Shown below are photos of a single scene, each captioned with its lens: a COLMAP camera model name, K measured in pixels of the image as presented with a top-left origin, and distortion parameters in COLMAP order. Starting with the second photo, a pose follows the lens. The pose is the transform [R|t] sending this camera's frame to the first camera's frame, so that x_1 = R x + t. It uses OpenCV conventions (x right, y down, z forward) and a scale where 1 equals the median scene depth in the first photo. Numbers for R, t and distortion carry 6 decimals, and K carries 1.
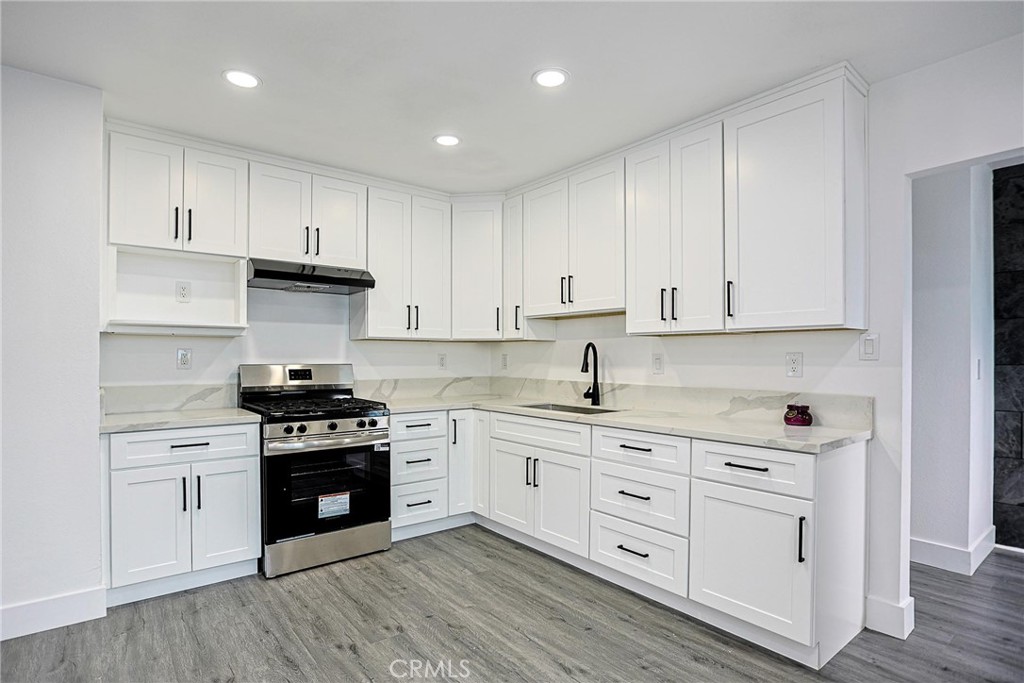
lens RADIAL K [[520.6, 0, 498.2], [0, 520.6, 358.6], [0, 0, 1]] dist [-0.052131, 0.014739]
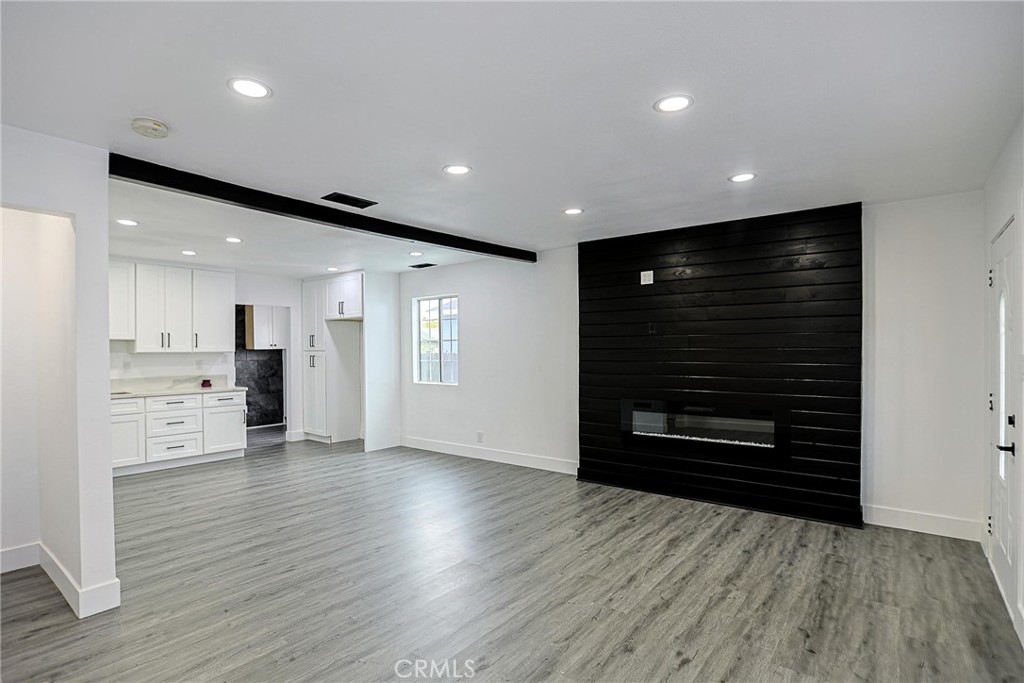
lens RADIAL K [[520.9, 0, 512.0], [0, 520.9, 341.5], [0, 0, 1]] dist [-0.061398, 0.024975]
pose [[-0.262401, 0.012613, 0.964877, -1.934166], [0.006148, 0.999916, -0.011399, -0.056026], [-0.964939, 0.002941, -0.262456, 0.109564]]
